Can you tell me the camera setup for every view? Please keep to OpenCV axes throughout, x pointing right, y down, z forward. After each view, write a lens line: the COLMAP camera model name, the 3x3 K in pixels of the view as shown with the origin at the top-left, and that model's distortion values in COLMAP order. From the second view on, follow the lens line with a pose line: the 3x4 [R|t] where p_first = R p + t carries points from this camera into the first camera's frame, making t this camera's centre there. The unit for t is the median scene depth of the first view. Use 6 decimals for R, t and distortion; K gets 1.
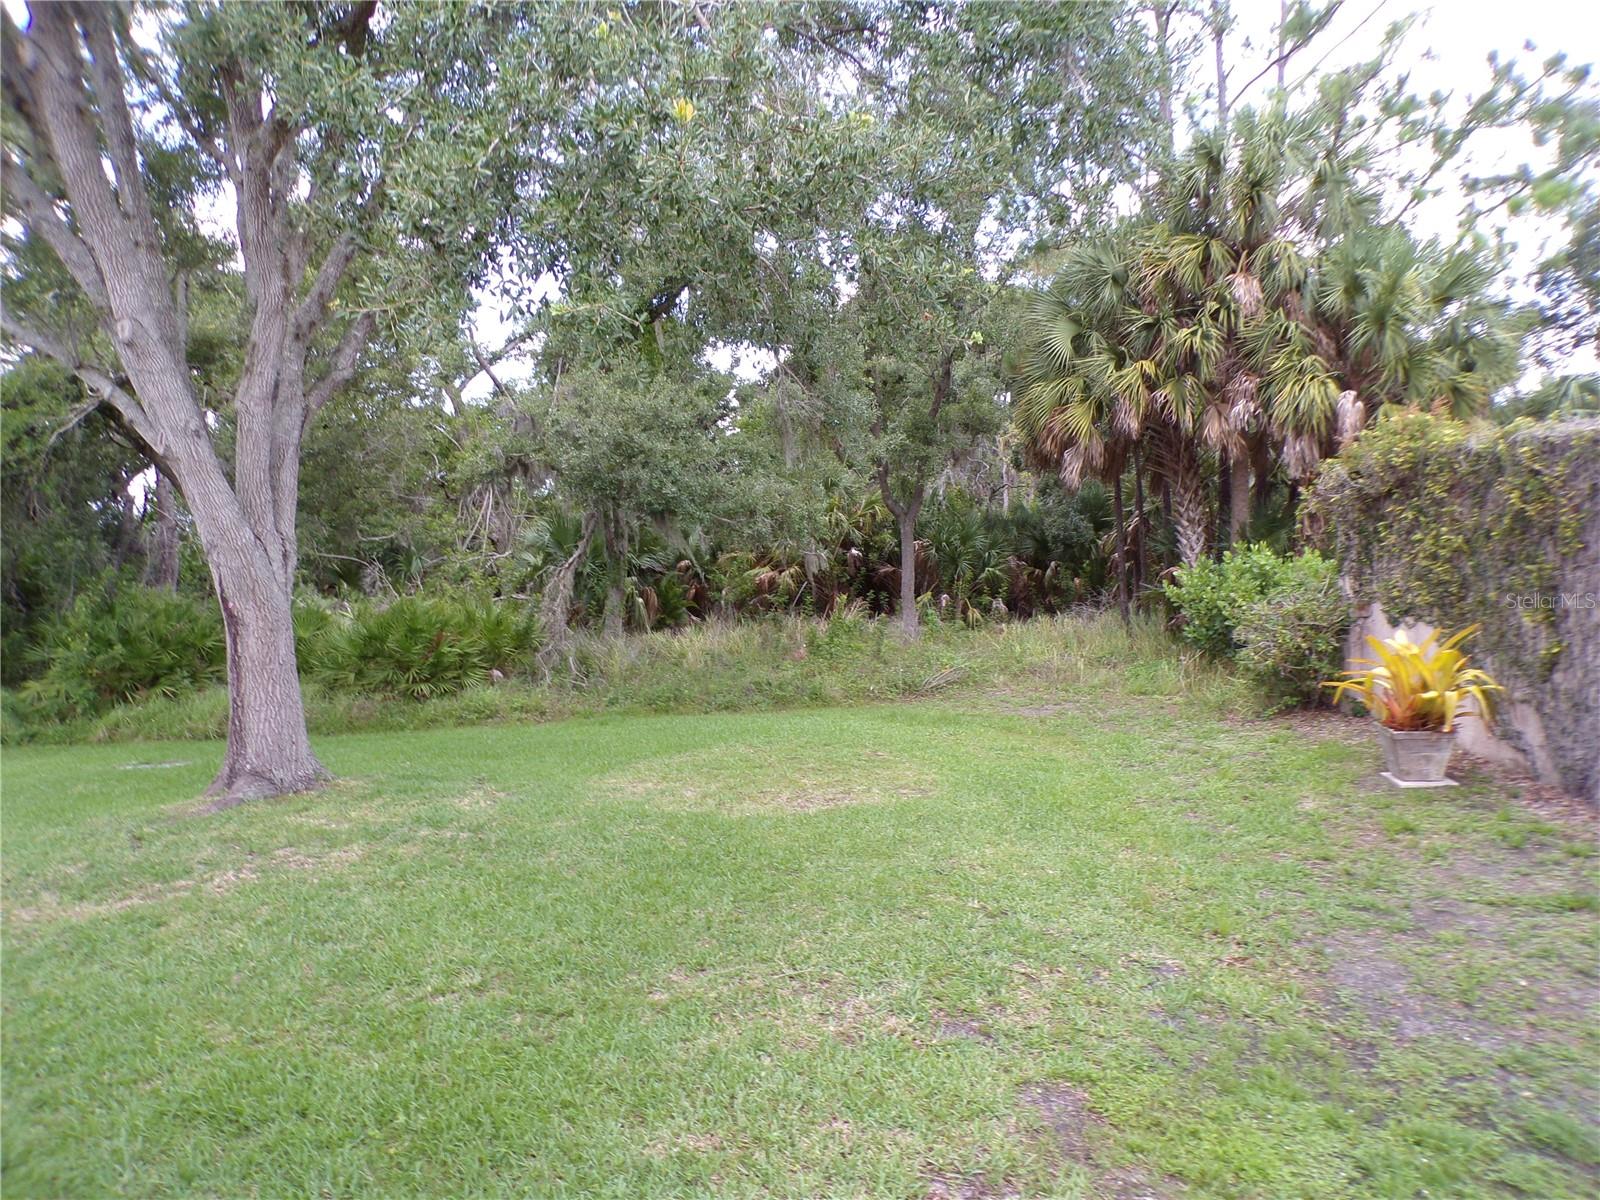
lens RADIAL K [[1093.7, 0, 801.2], [0, 1093.7, 610.9], [0, 0, 1]] dist [0.000618, 0.008759]
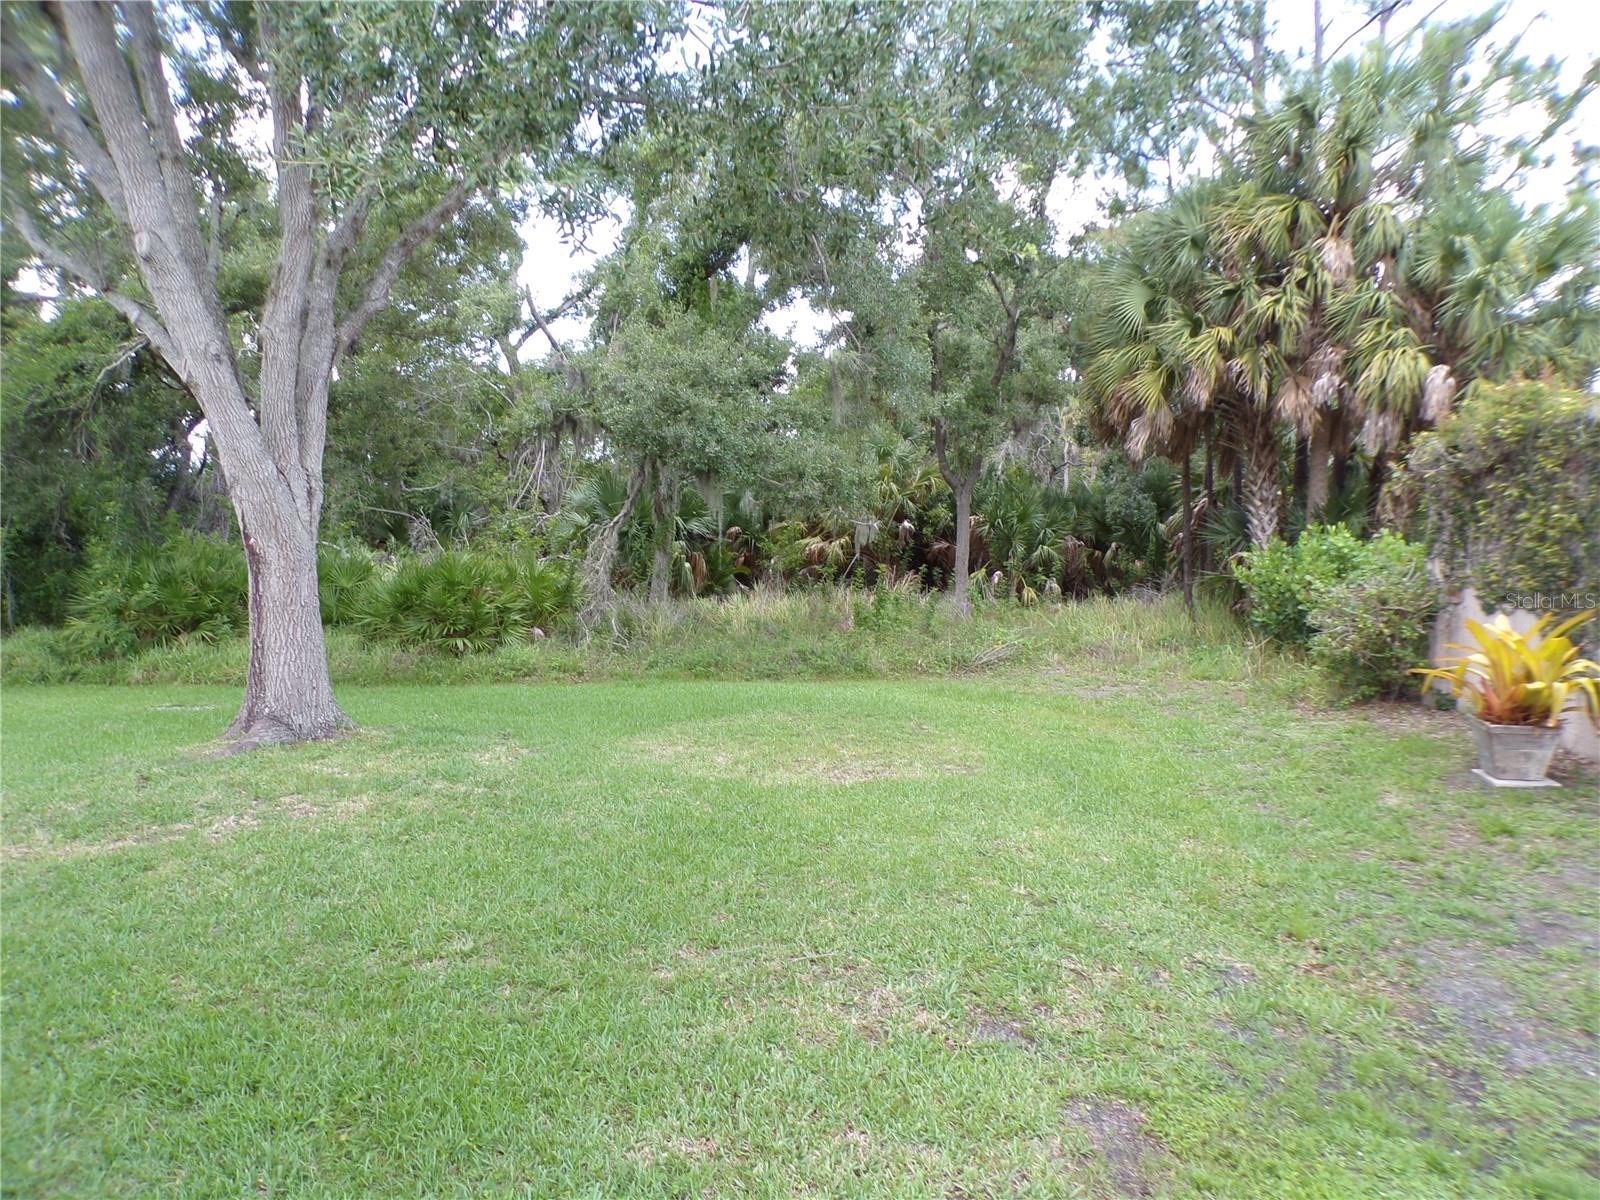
lens RADIAL K [[1093.7, 0, 804.5], [0, 1093.7, 611.8], [0, 0, 1]] dist [0.000618, 0.008759]
pose [[0.998291, 0.038422, -0.044035, 0.006326], [-0.037457, 0.999044, 0.022526, 0.014133], [0.044858, -0.020838, 0.998776, 0.053755]]
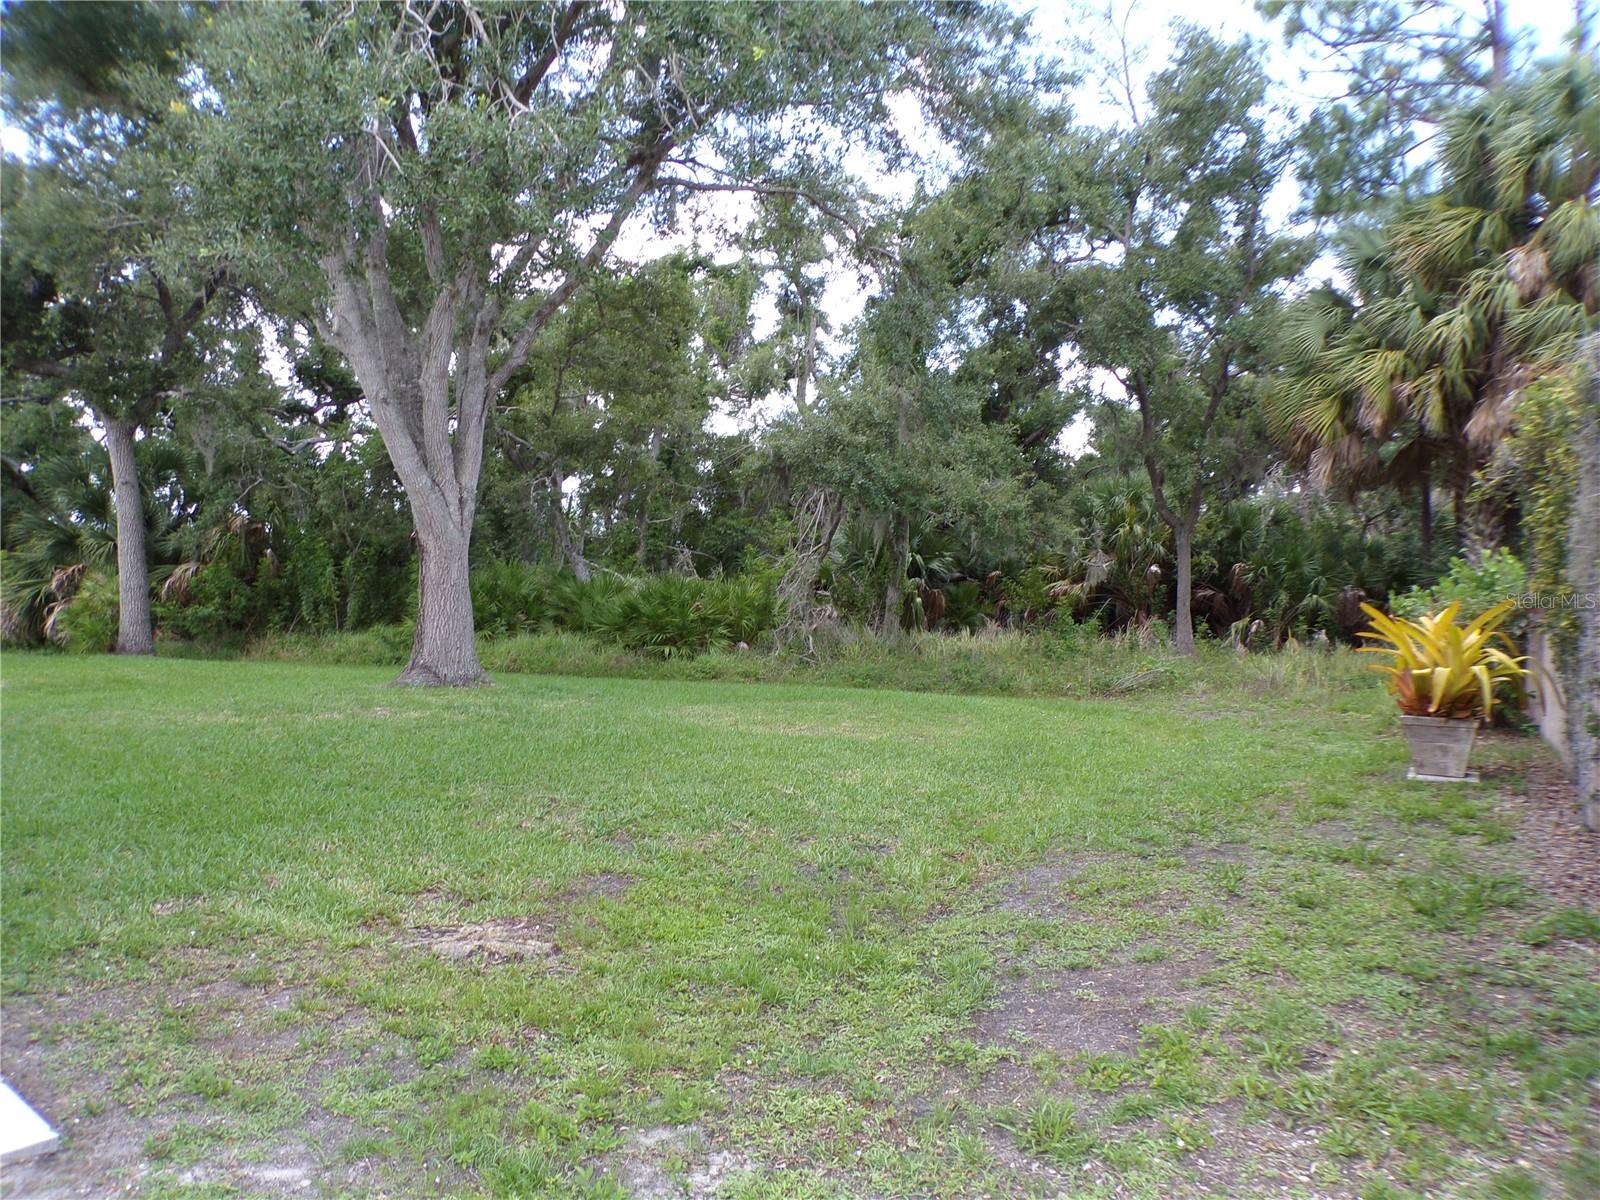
lens RADIAL K [[1093.7, 0, 795.2], [0, 1093.7, 613.9], [0, 0, 1]] dist [0.000618, 0.008759]
pose [[0.918205, 0.066455, -0.390492, 0.359325], [-0.077568, 0.996906, -0.012738, 0.060644], [0.388437, 0.041986, 0.920518, -0.022924]]
